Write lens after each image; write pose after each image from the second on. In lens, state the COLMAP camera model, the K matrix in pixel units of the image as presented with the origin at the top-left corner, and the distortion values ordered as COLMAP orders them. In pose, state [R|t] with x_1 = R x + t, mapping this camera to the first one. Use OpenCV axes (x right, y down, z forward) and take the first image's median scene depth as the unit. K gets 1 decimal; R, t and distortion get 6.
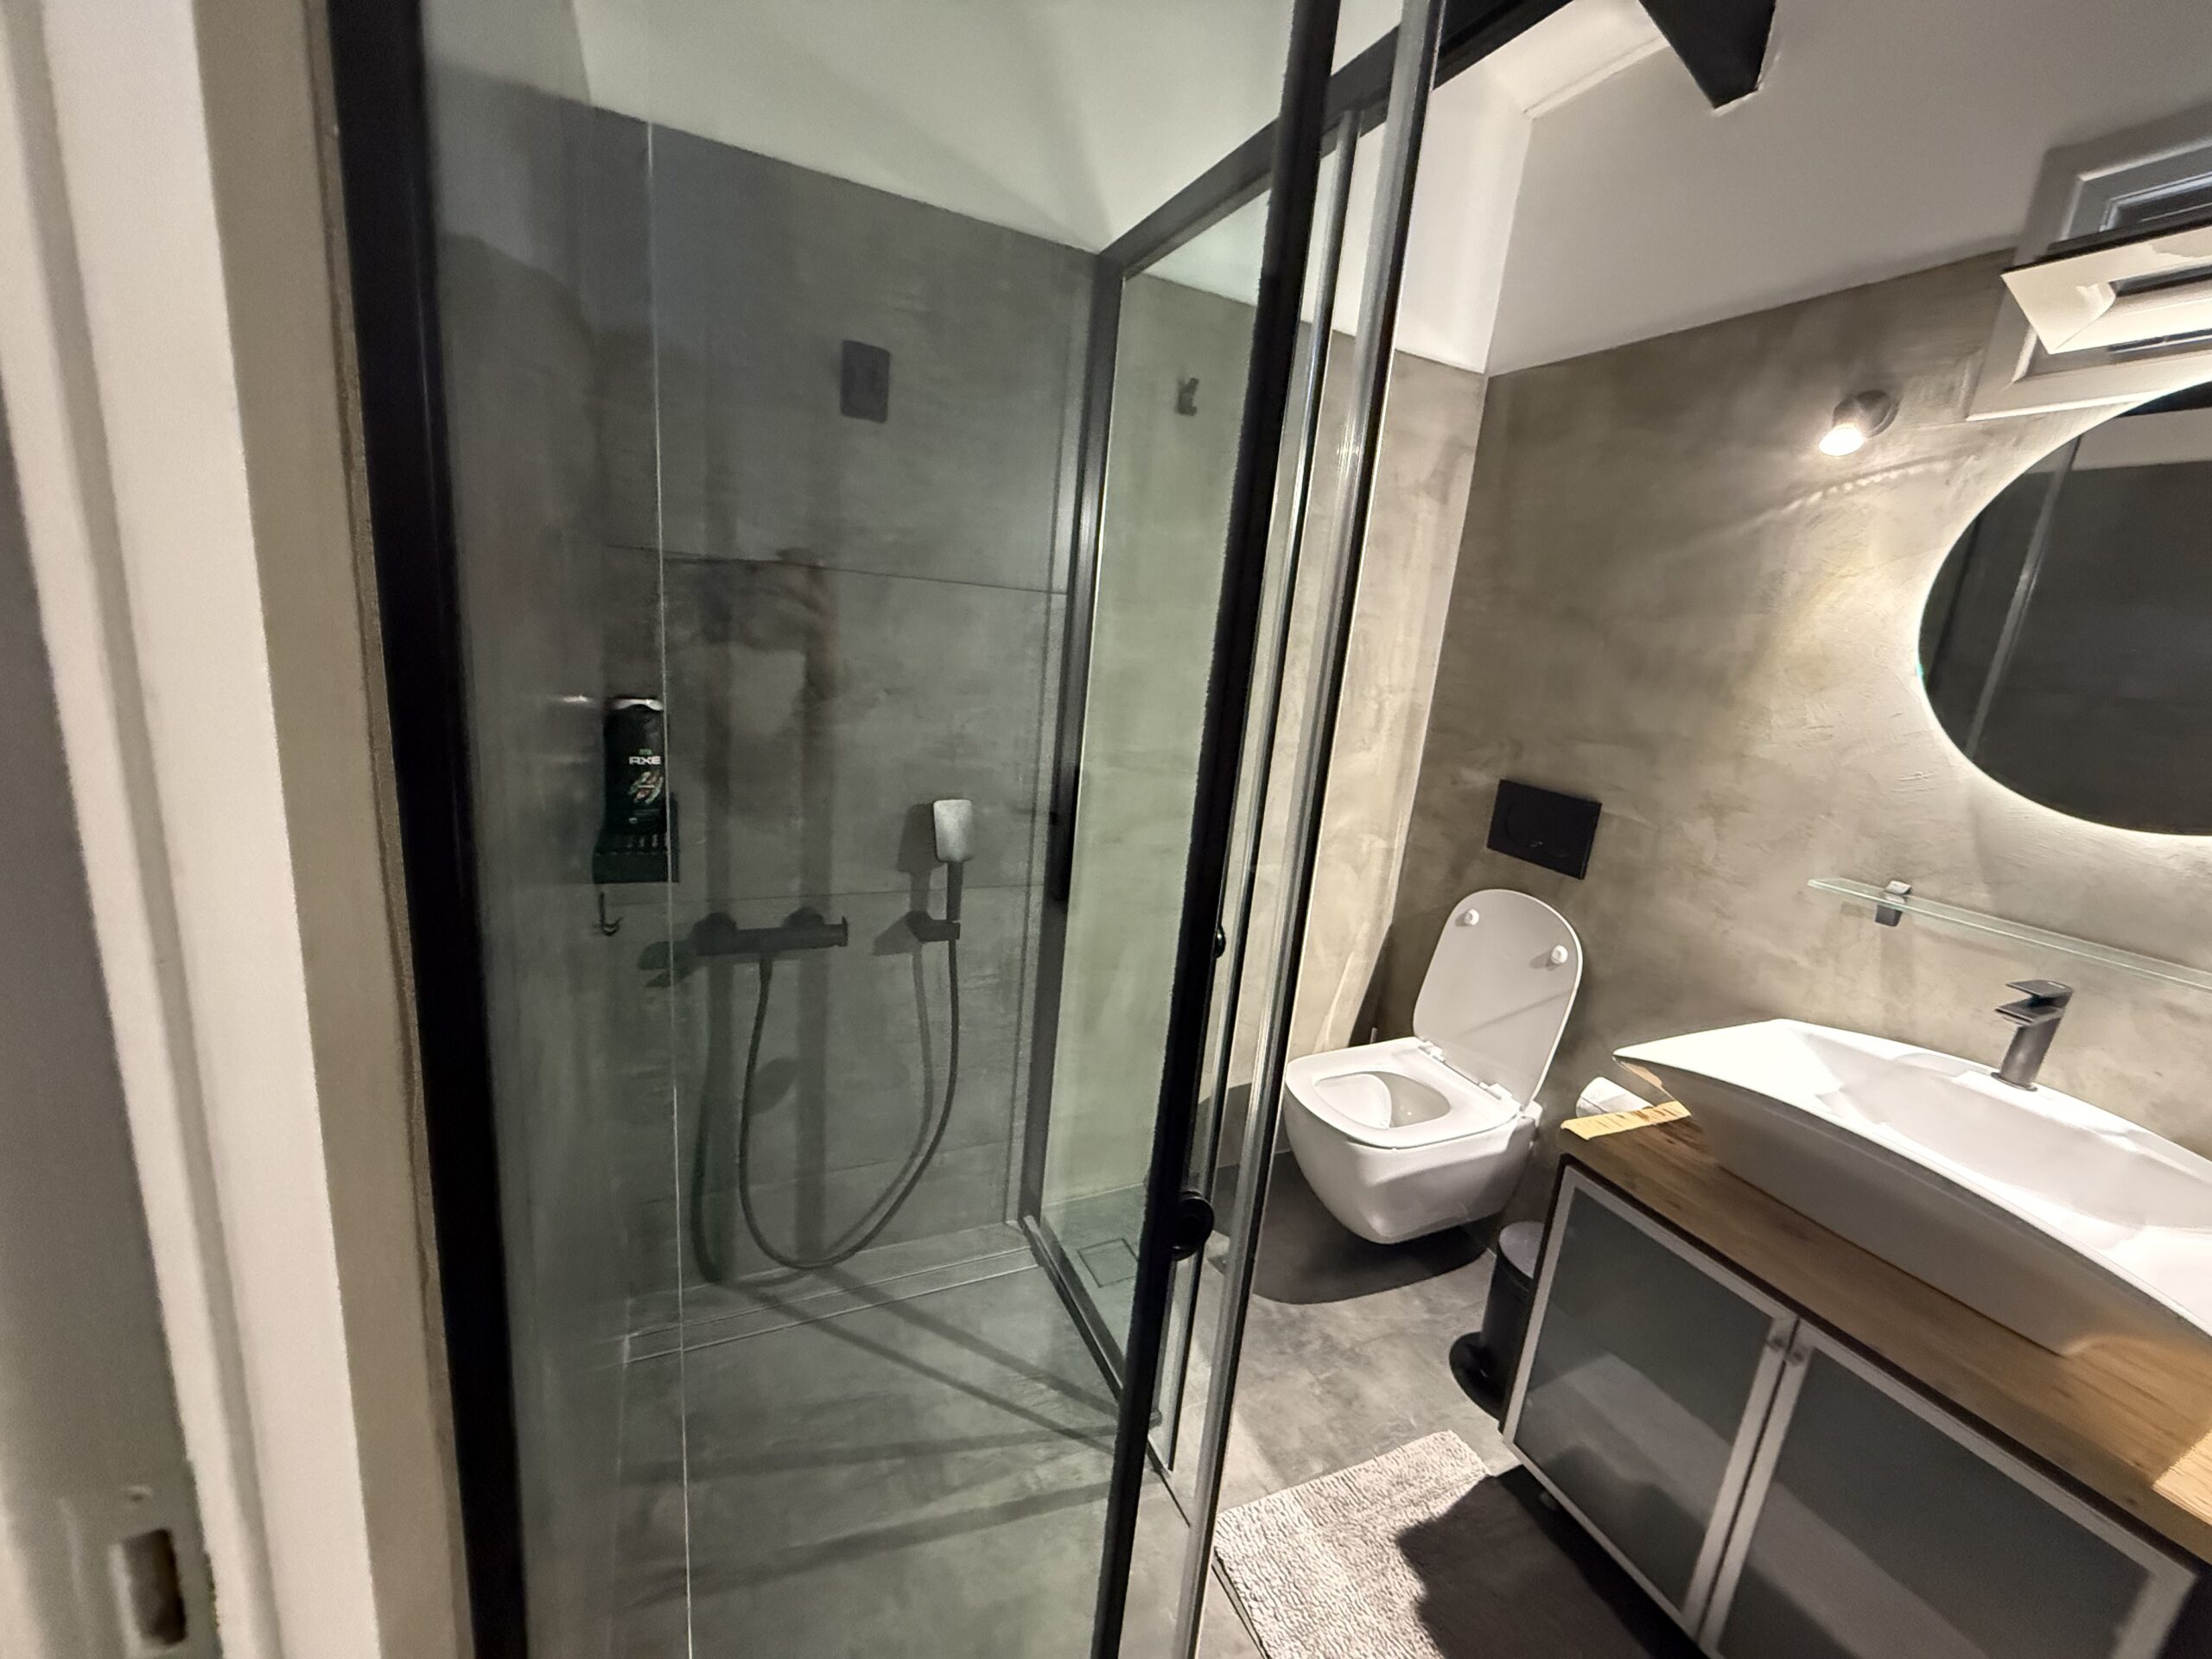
lens RADIAL K [[877.7, 0, 1102.9], [0, 877.7, 833.6], [0, 0, 1]] dist [-0.000260, -0.000145]
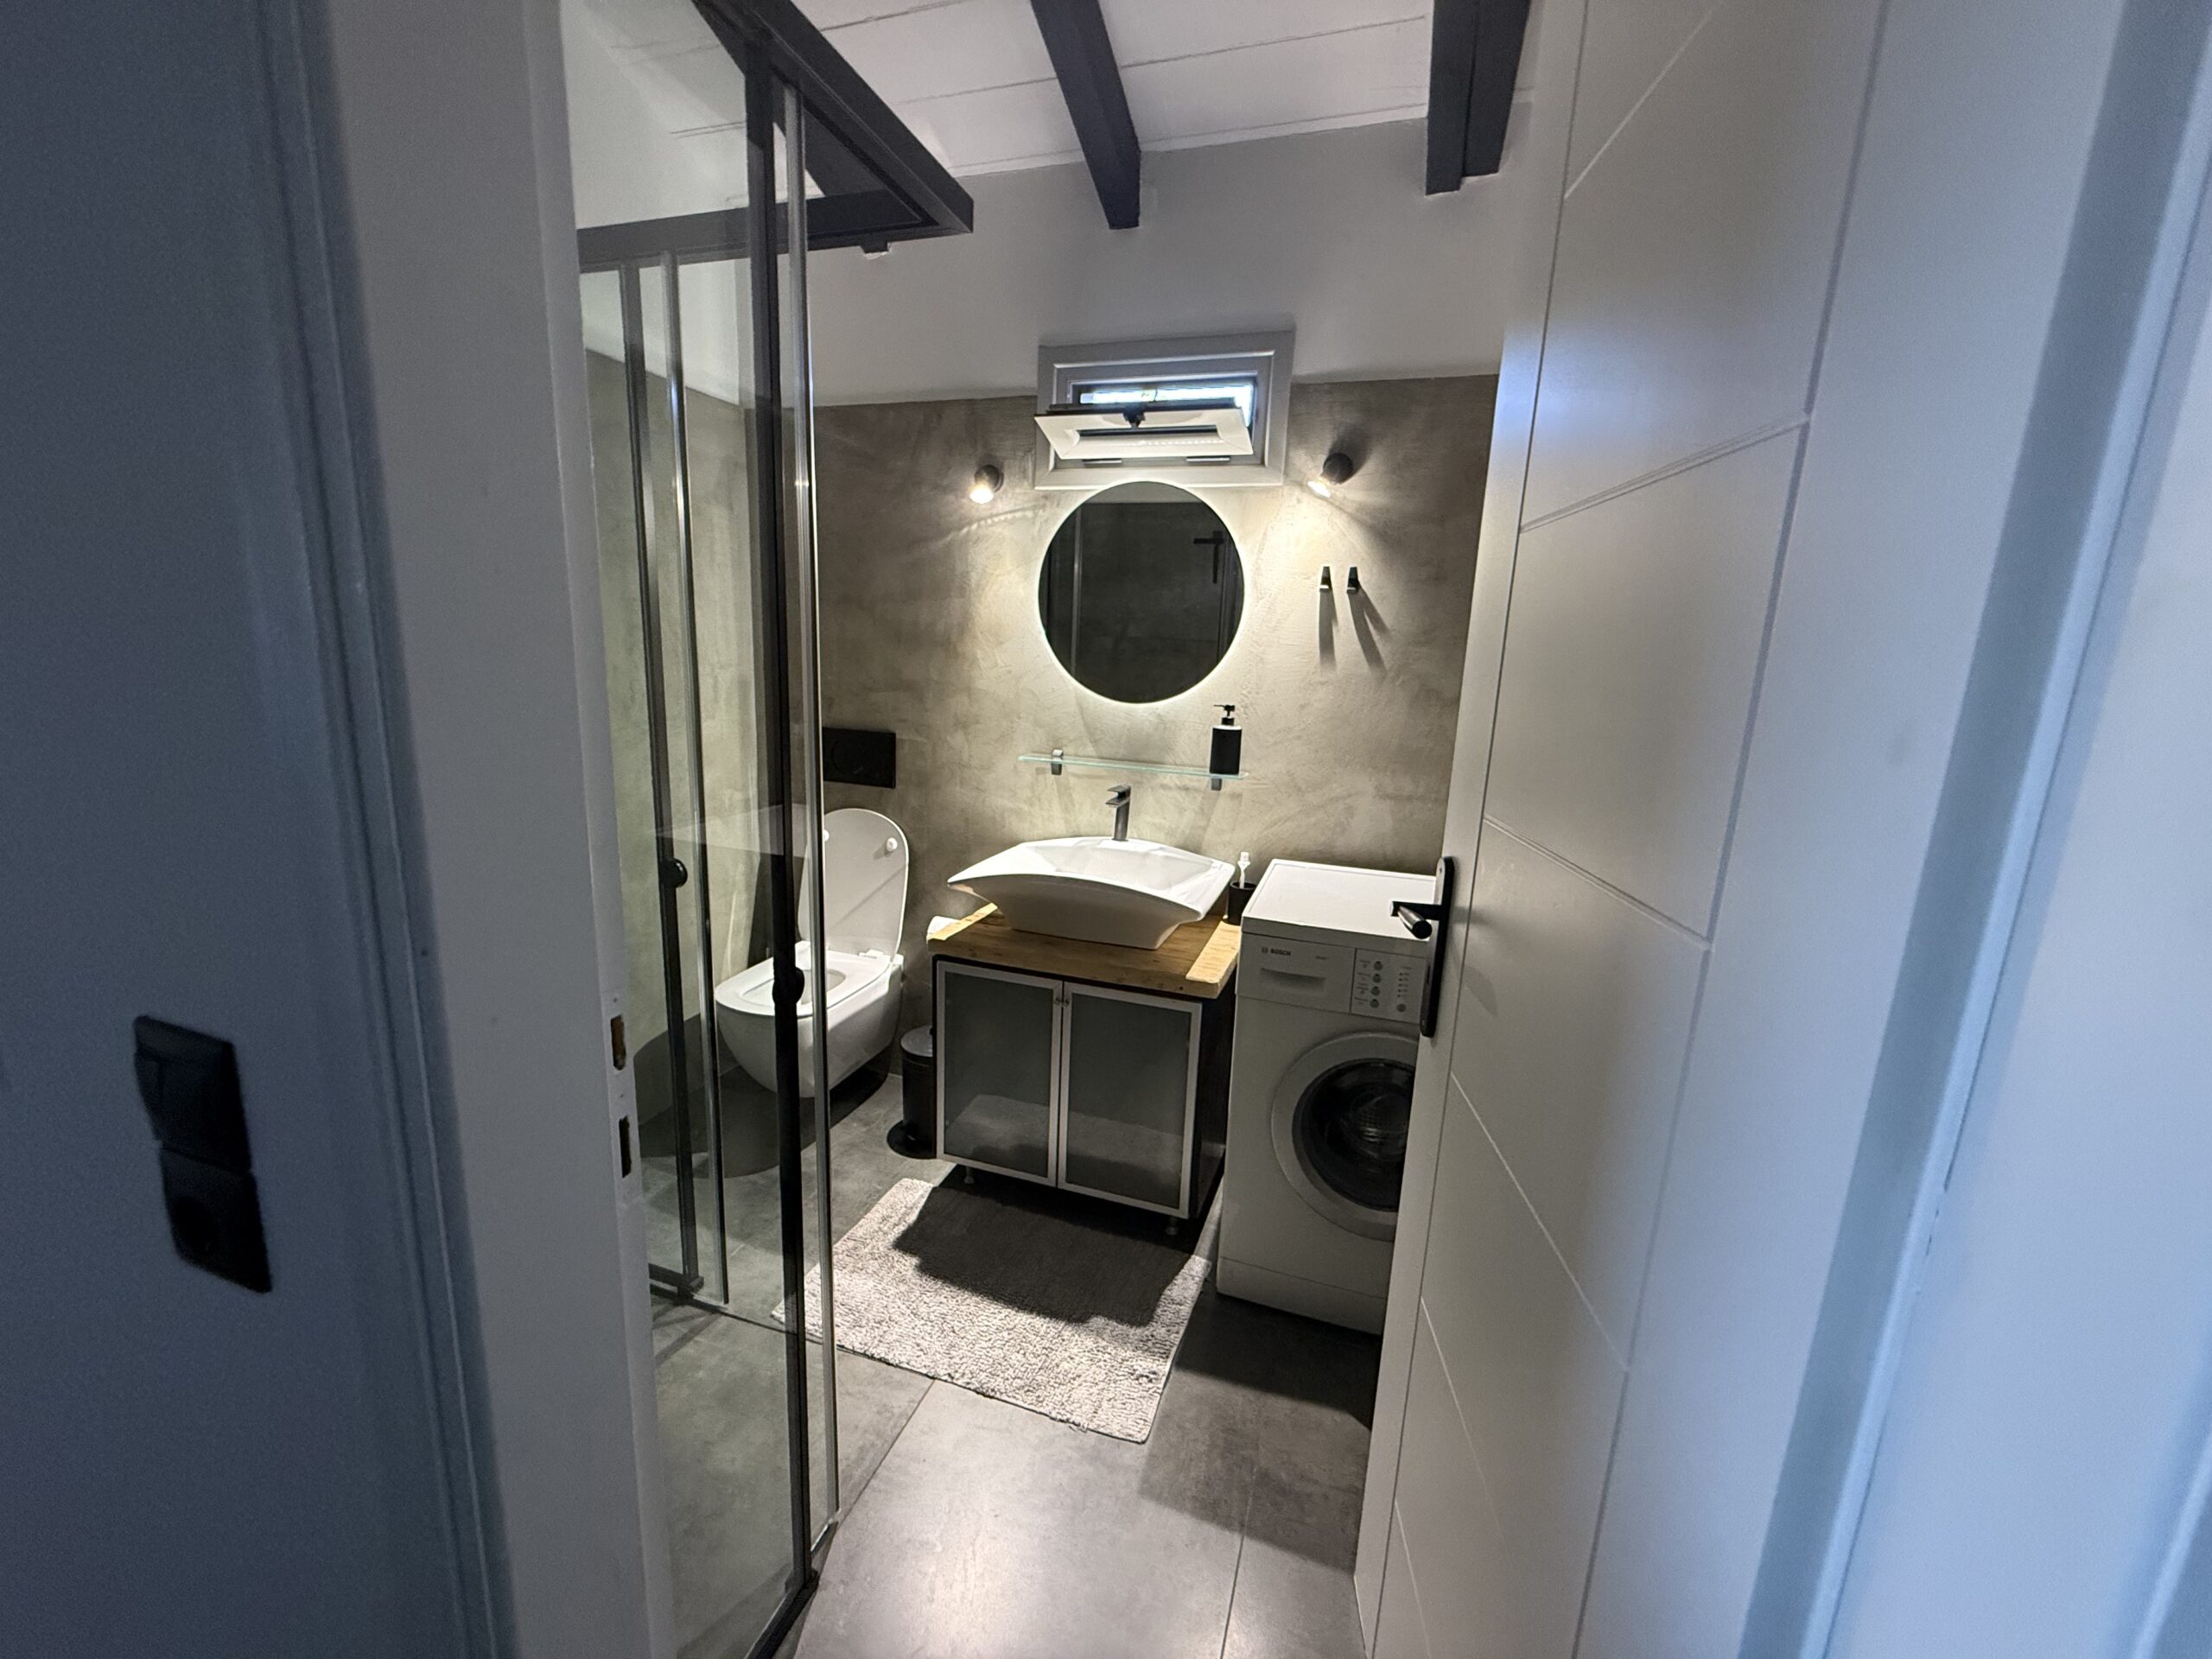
lens RADIAL K [[877.7, 0, 1102.9], [0, 877.7, 833.6], [0, 0, 1]] dist [-0.000260, -0.000145]
pose [[0.686599, -0.204746, 0.697611, -0.271739], [0.187551, 0.976930, 0.102136, 0.051104], [-0.702429, 0.060711, 0.709160, -0.281757]]
